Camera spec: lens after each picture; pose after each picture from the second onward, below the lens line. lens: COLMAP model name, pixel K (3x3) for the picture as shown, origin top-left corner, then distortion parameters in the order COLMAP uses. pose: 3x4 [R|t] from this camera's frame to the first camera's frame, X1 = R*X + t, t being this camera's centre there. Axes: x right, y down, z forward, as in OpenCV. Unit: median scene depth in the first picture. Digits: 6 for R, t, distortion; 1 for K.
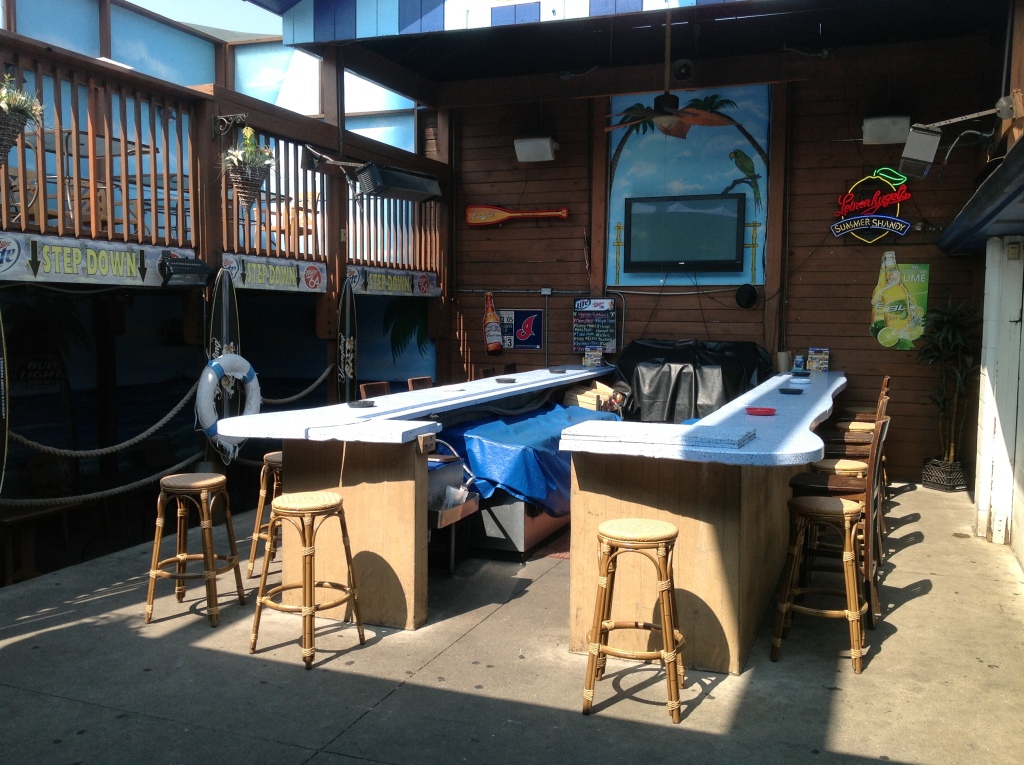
lens RADIAL K [[959.2, 0, 512.0], [0, 959.2, 382.5], [0, 0, 1]] dist [0.115556, -0.224377]
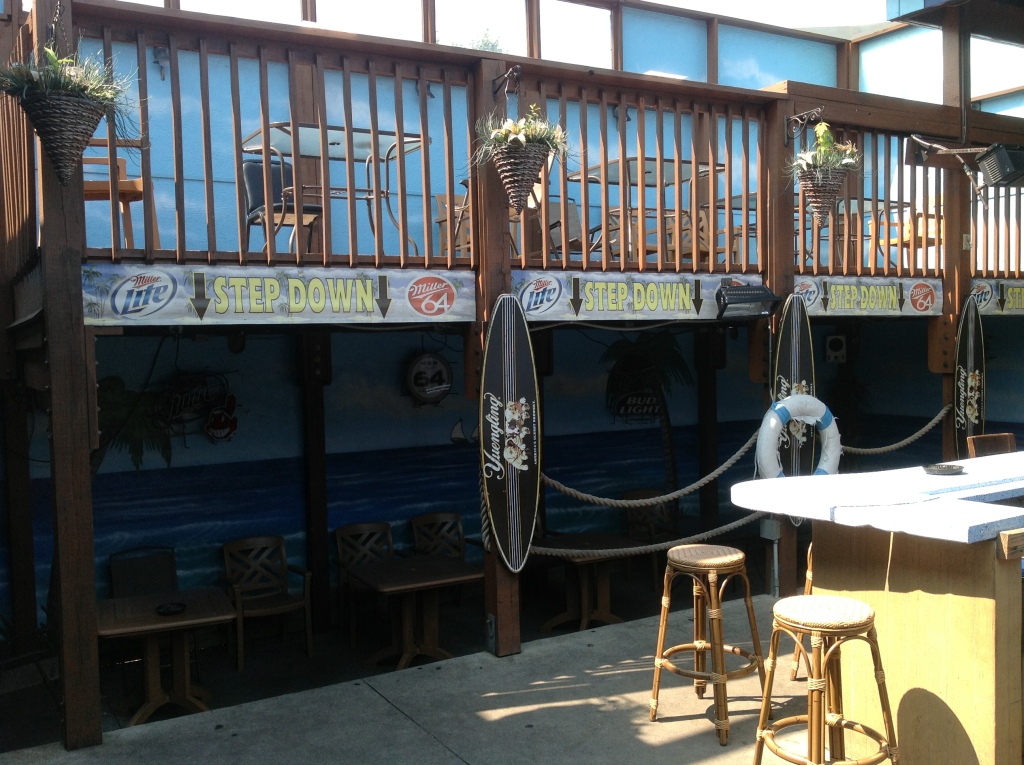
lens RADIAL K [[959.2, 0, 512.0], [0, 959.2, 382.5], [0, 0, 1]] dist [0.115556, -0.224377]
pose [[0.781723, 0.002749, -0.623620, 0.039842], [-0.018259, 0.999662, -0.018481, -0.020427], [0.623359, 0.025834, 0.781509, 0.188570]]
